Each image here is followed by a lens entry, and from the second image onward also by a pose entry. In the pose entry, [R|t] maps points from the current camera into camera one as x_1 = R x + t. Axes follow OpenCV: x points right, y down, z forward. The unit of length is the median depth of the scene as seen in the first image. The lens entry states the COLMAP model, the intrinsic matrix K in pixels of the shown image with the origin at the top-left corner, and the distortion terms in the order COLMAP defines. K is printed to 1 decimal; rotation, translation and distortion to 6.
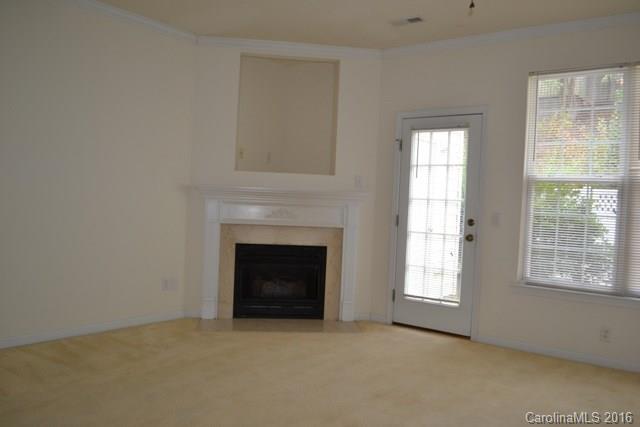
lens RADIAL K [[537.1, 0, 320.0], [0, 537.1, 213.5], [0, 0, 1]] dist [-0.061206, 0.005390]
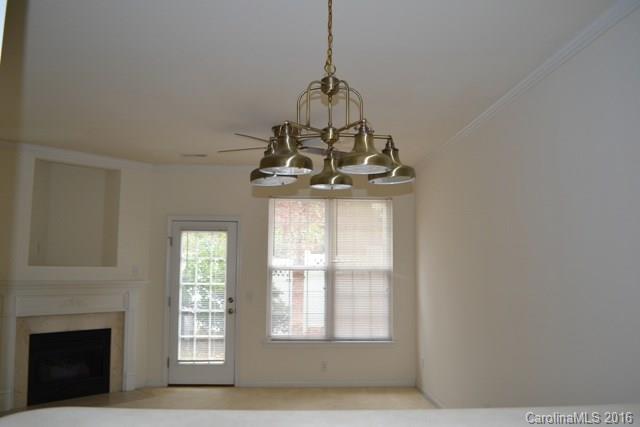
lens RADIAL K [[537.1, 0, 320.0], [0, 537.1, 213.5], [0, 0, 1]] dist [-0.061206, 0.005390]
pose [[0.748903, 0.027422, 0.662112, -0.423884], [0.039233, 0.995556, -0.085609, -0.071364], [-0.661517, 0.090089, 0.744499, -0.179702]]
